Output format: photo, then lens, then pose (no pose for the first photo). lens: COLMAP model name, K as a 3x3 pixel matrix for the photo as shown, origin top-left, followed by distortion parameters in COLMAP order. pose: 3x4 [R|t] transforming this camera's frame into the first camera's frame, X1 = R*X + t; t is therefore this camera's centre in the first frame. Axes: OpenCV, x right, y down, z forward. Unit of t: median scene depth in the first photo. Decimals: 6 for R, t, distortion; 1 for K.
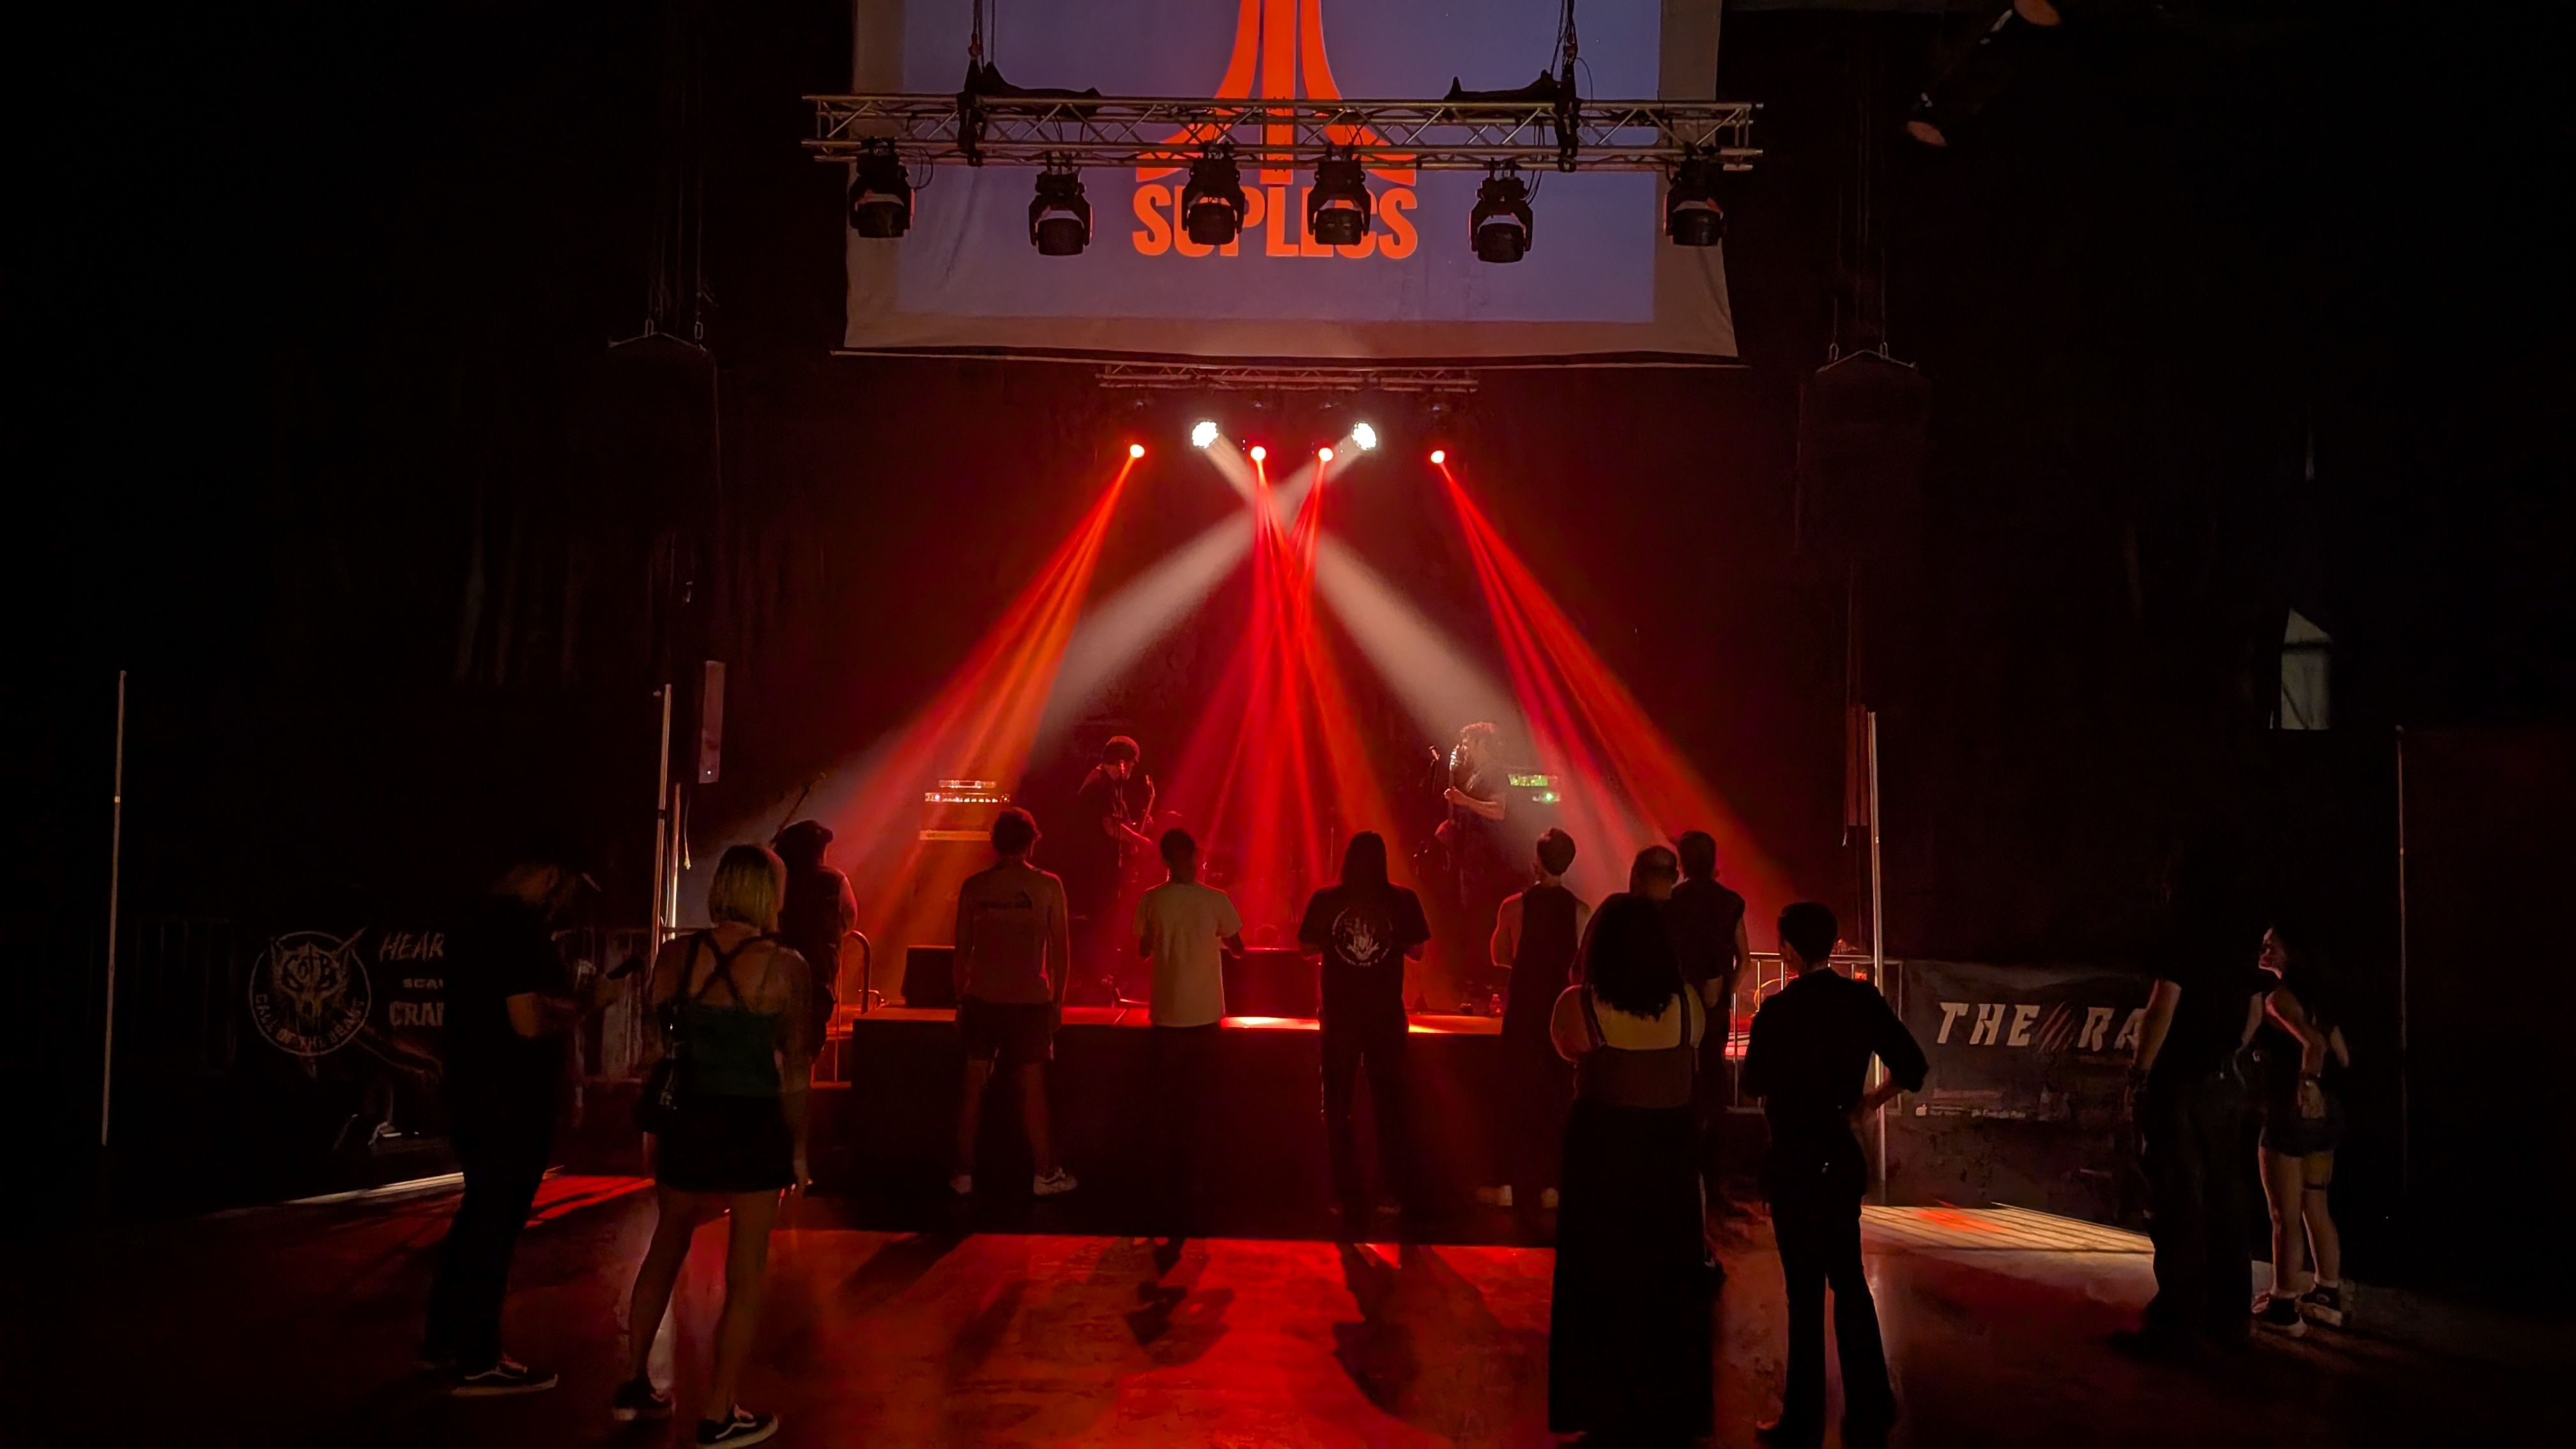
lens RADIAL K [[1764.8, 0, 1288.0], [0, 1764.8, 724.5], [0, 0, 1]] dist [0.004245, -0.002627]
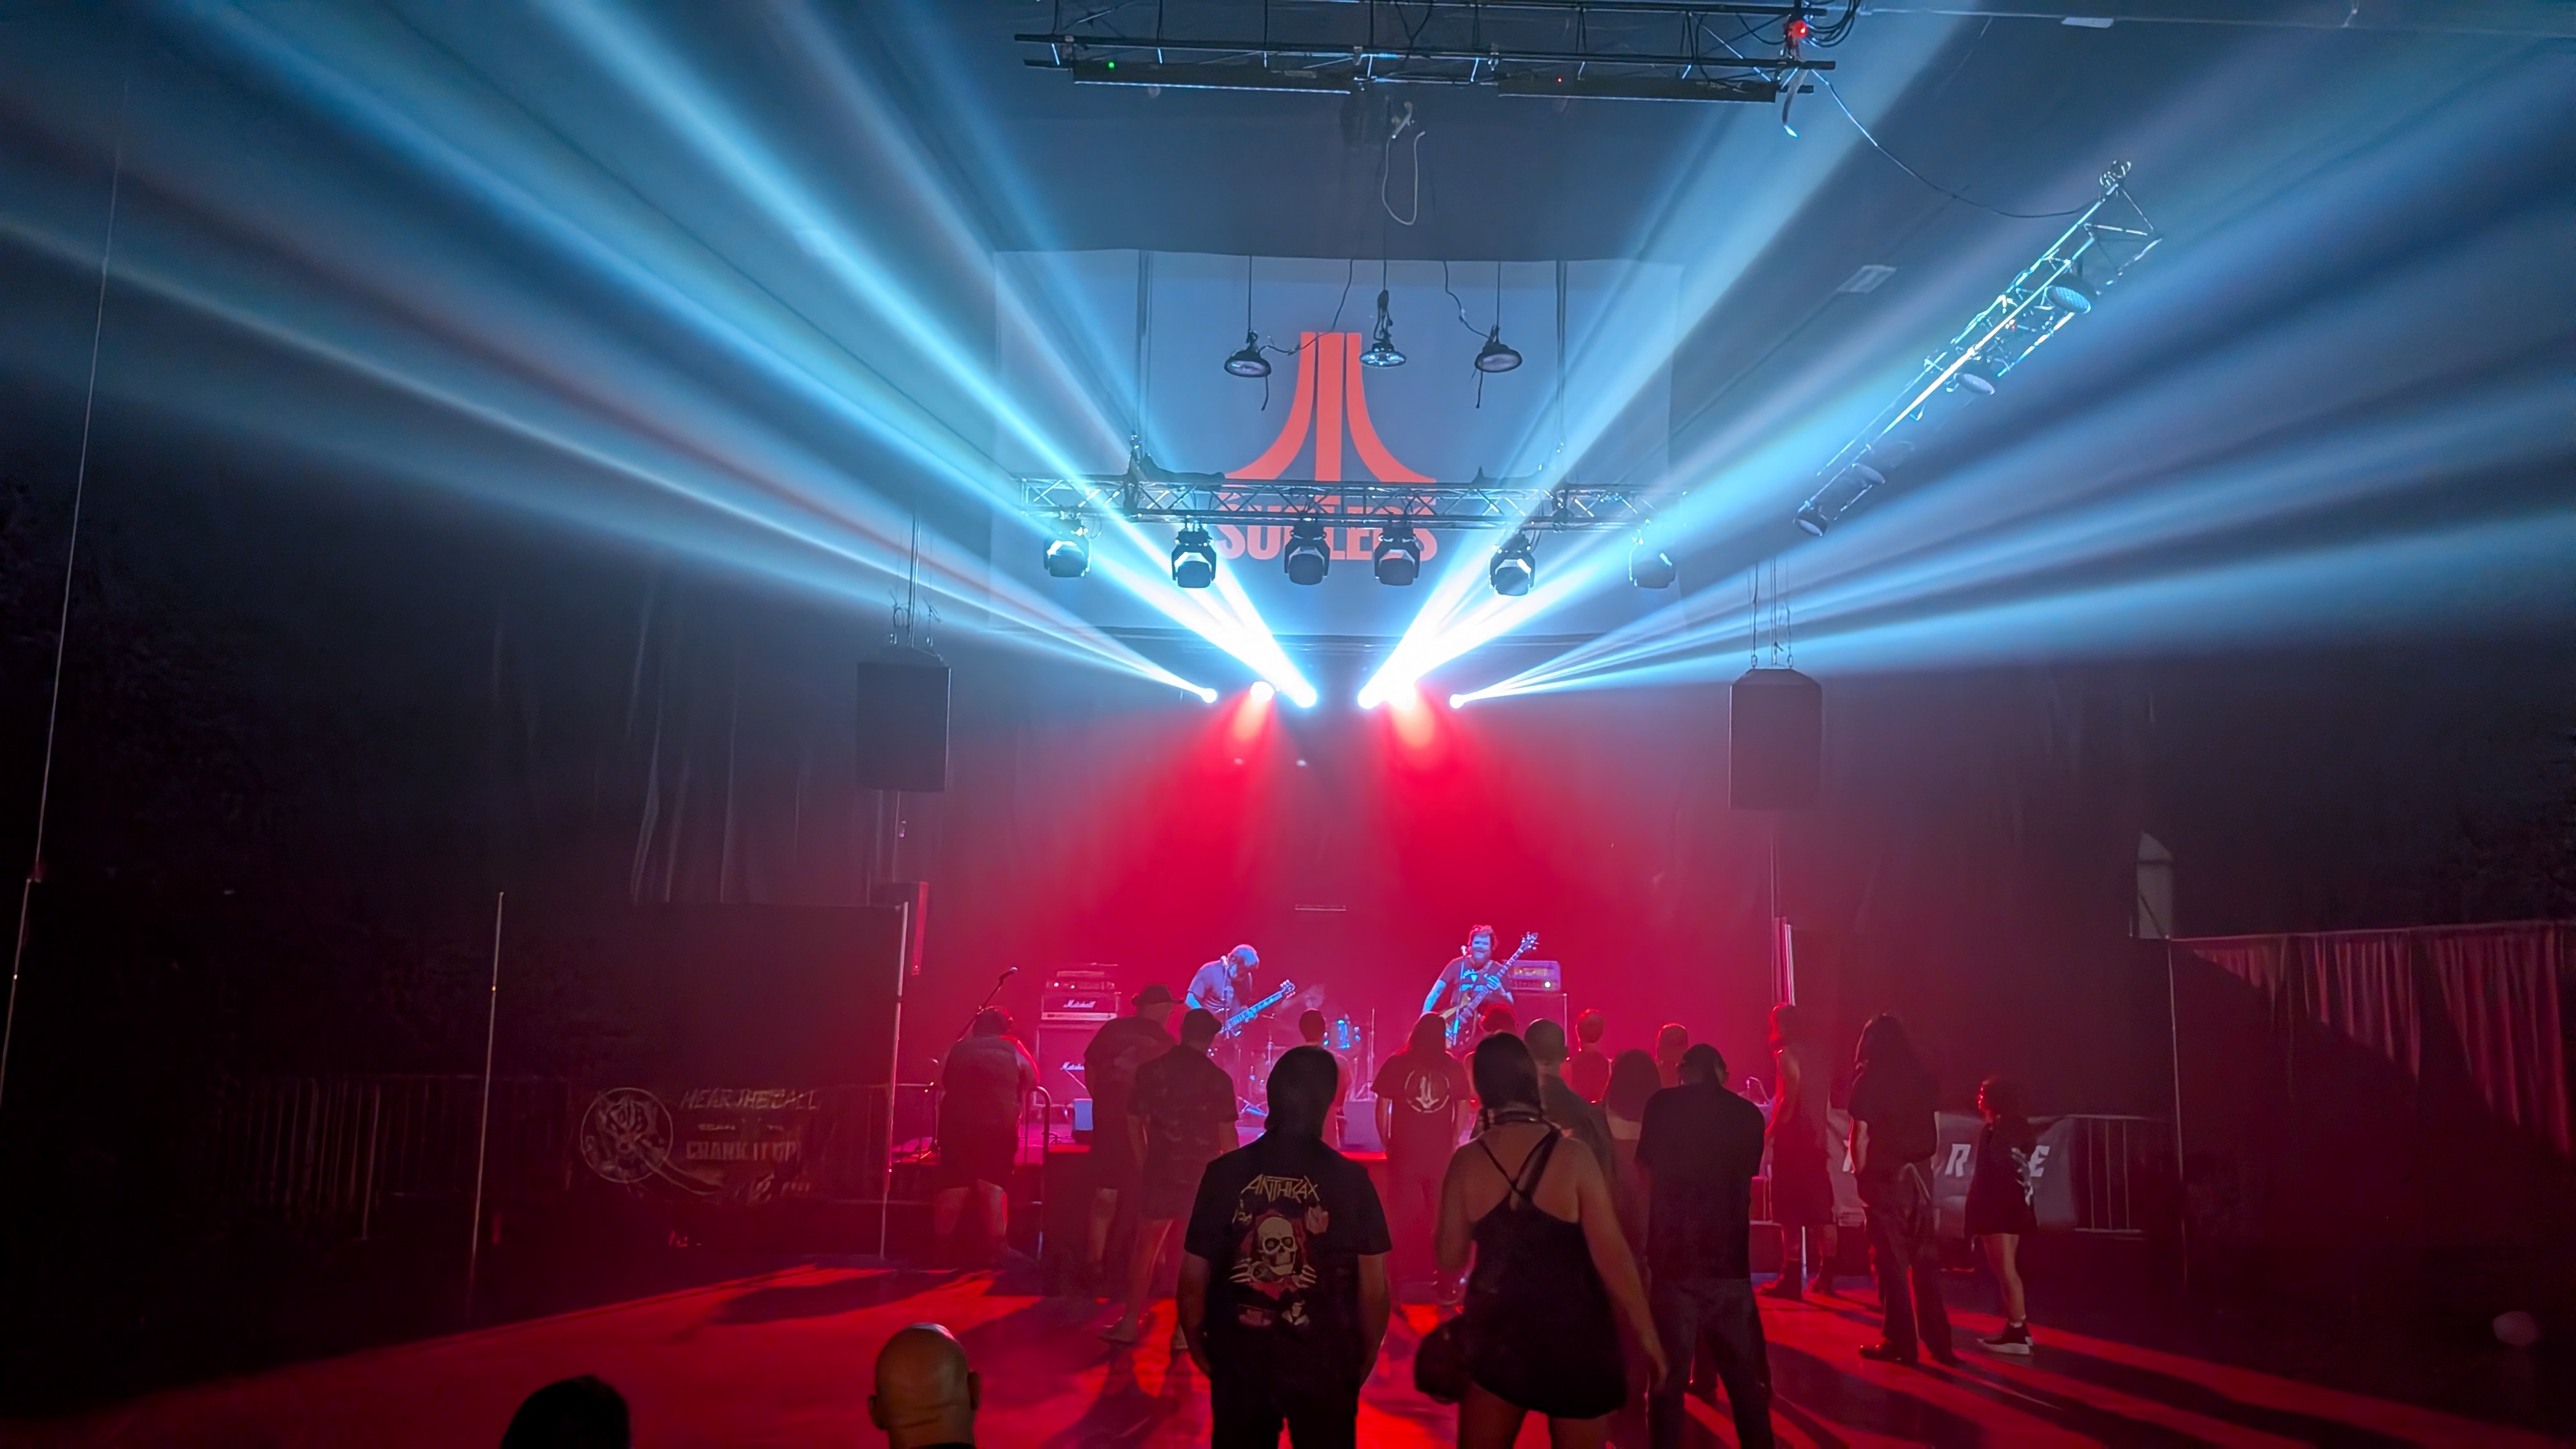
lens RADIAL K [[1764.8, 0, 1288.0], [0, 1764.8, 724.5], [0, 0, 1]] dist [0.004245, -0.002627]
pose [[0.999645, 0.005016, 0.026178, -0.093160], [-0.002323, 0.994792, -0.101901, -0.020523], [-0.026553, 0.101804, 0.994450, -0.364047]]
